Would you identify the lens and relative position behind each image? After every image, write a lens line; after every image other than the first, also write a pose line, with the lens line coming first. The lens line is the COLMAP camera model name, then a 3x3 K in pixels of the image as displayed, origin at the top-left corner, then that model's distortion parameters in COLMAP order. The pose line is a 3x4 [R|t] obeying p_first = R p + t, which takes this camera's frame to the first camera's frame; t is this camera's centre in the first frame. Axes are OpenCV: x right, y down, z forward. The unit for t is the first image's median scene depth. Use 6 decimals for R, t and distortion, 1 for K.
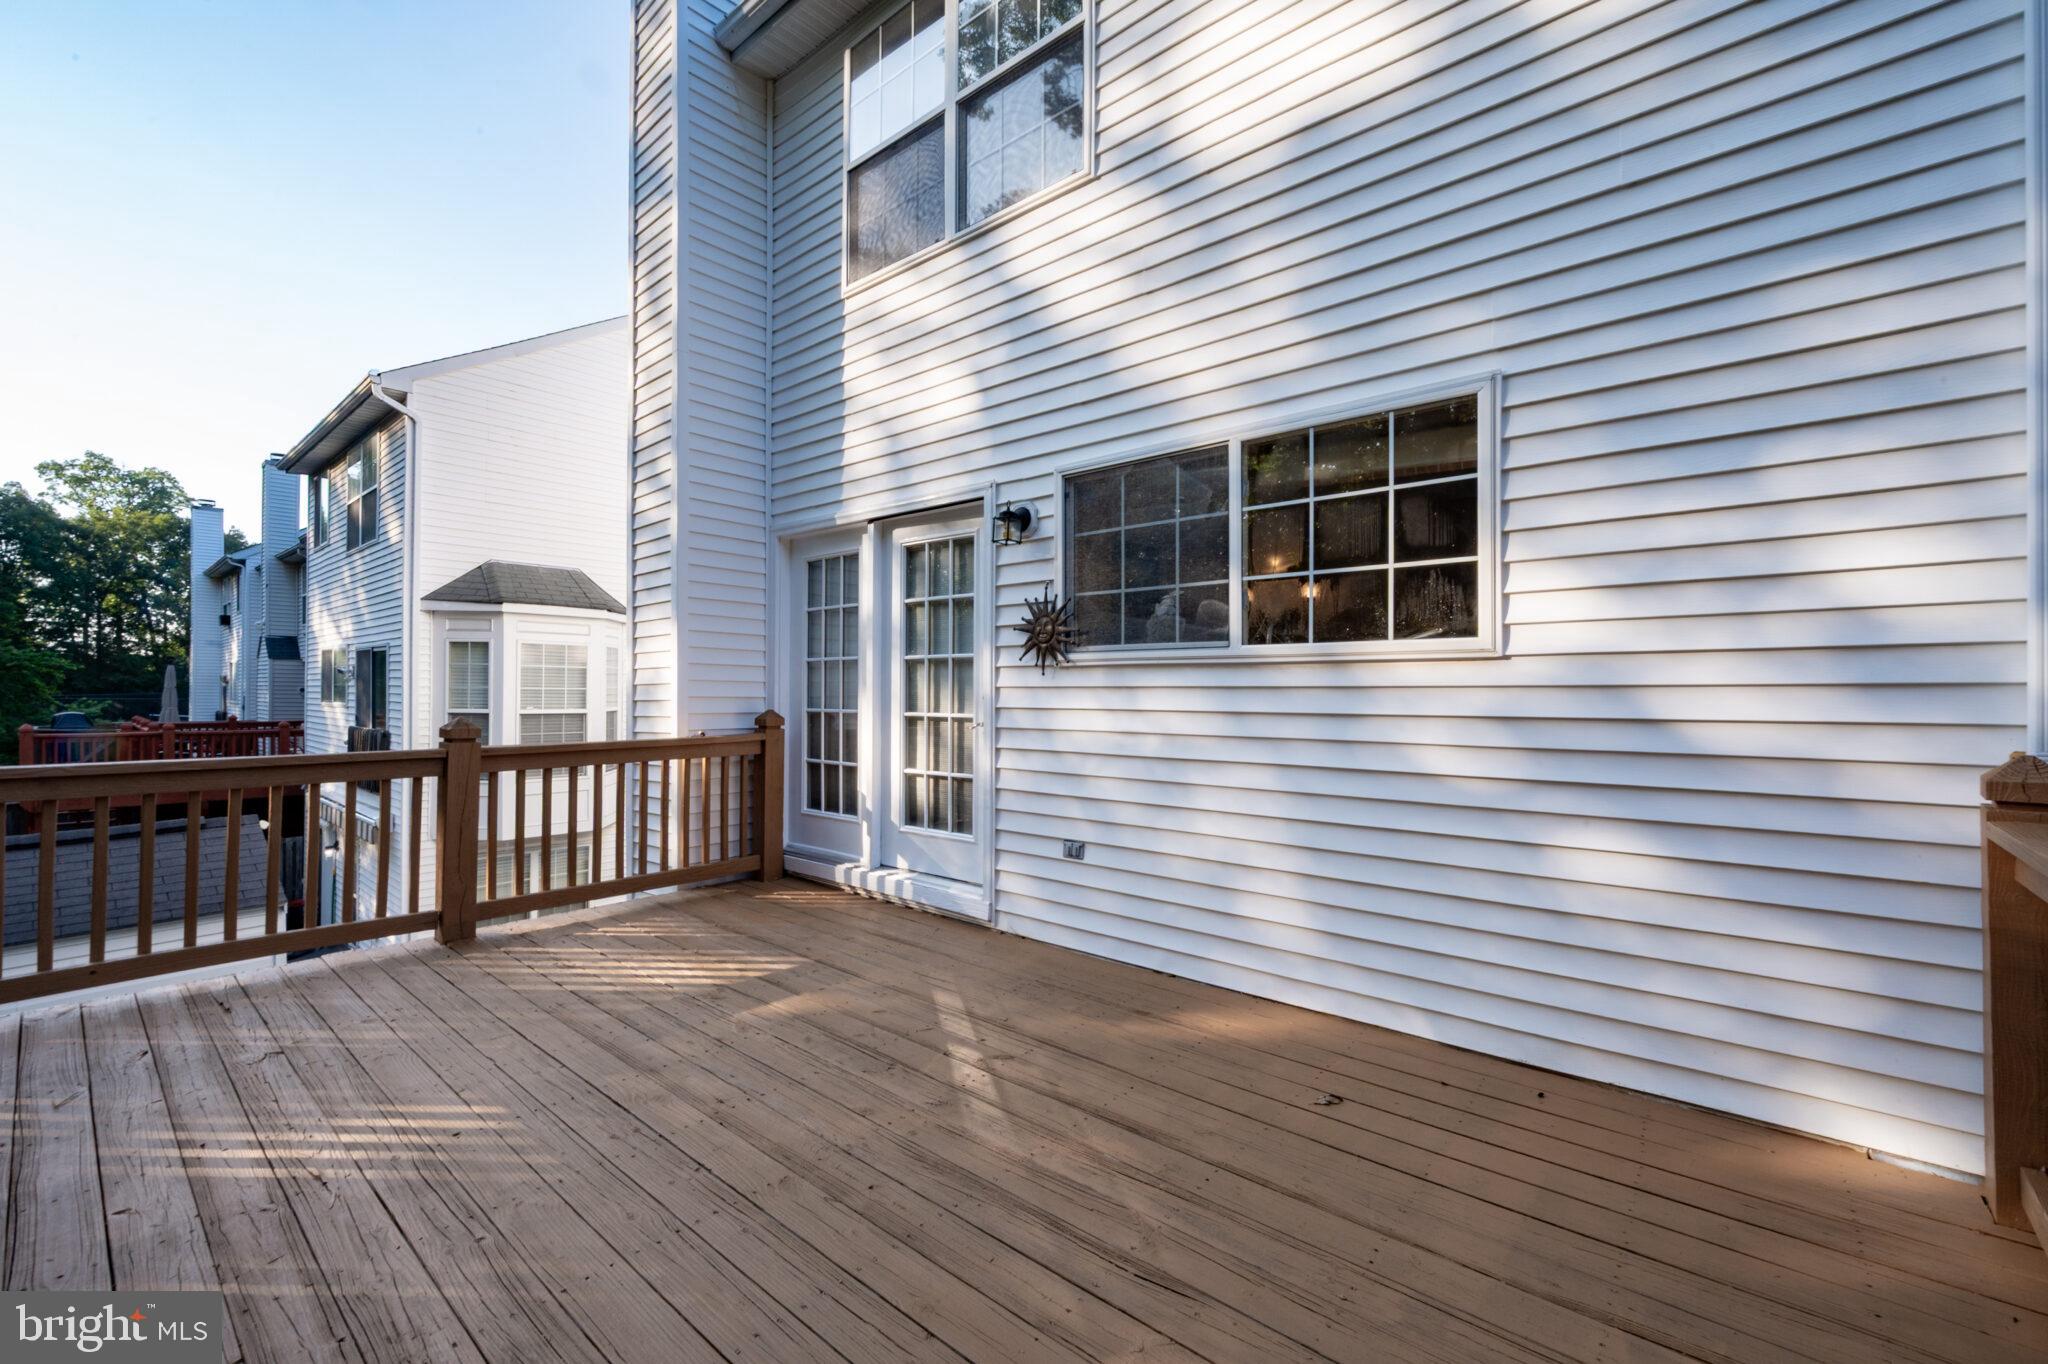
lens RADIAL K [[847.7, 0, 1024.0], [0, 847.7, 682.0], [0, 0, 1]] dist [0.001368, 0.000037]
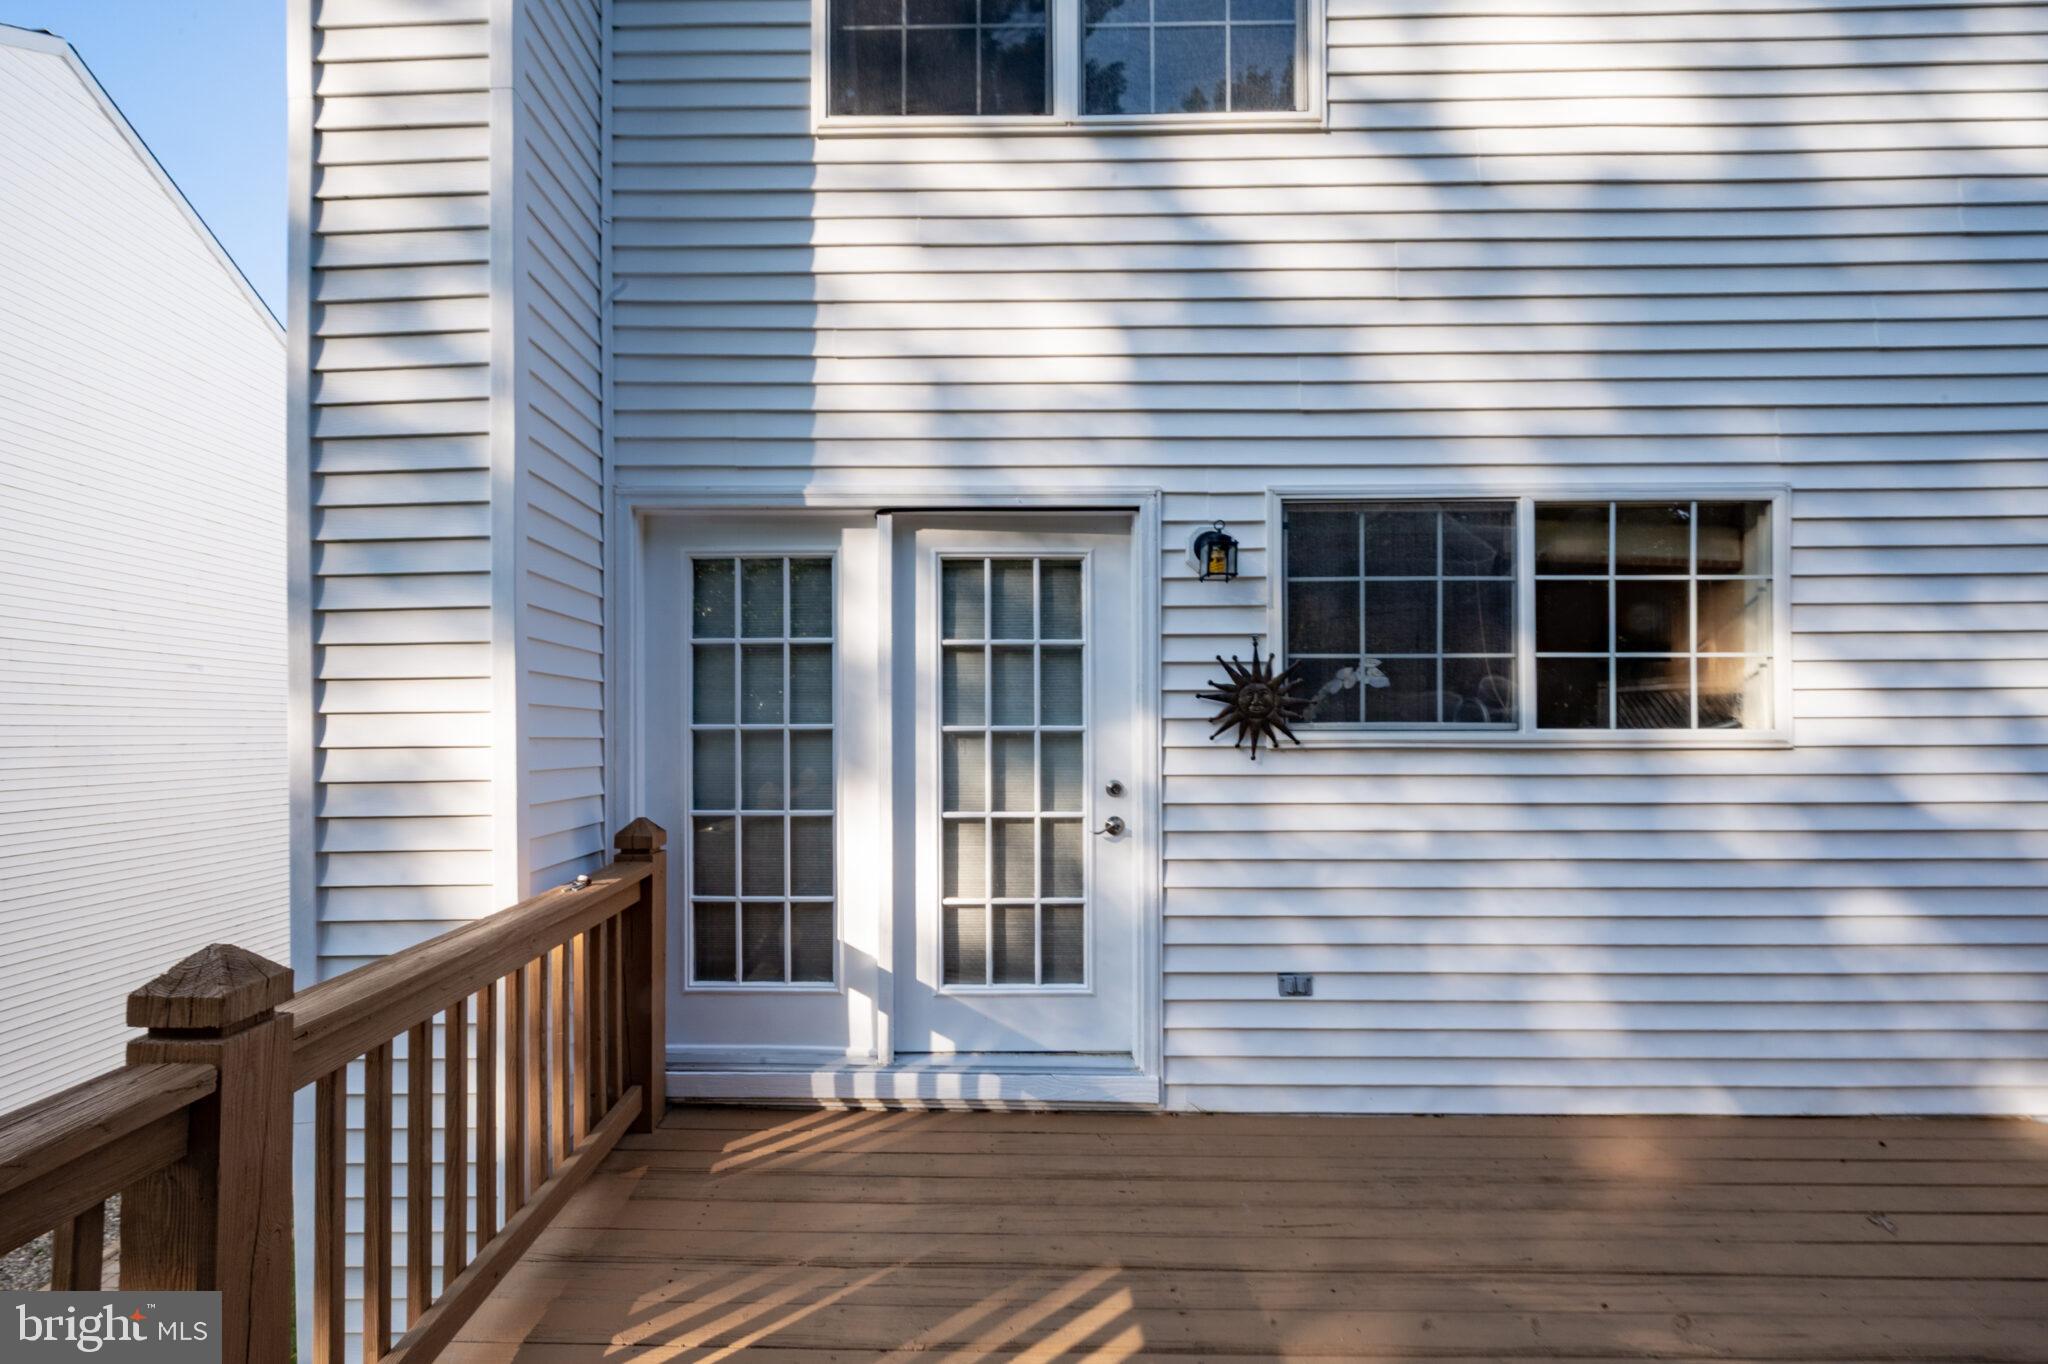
lens RADIAL K [[845.2, 0, 1027.1], [0, 845.2, 727.7], [0, 0, 1]] dist [-0.000546, -0.000194]
pose [[0.768461, -0.001414, 0.639895, -0.584241], [-0.003035, 0.999978, 0.005854, -0.038552], [-0.639890, -0.006441, 0.768440, 0.527039]]
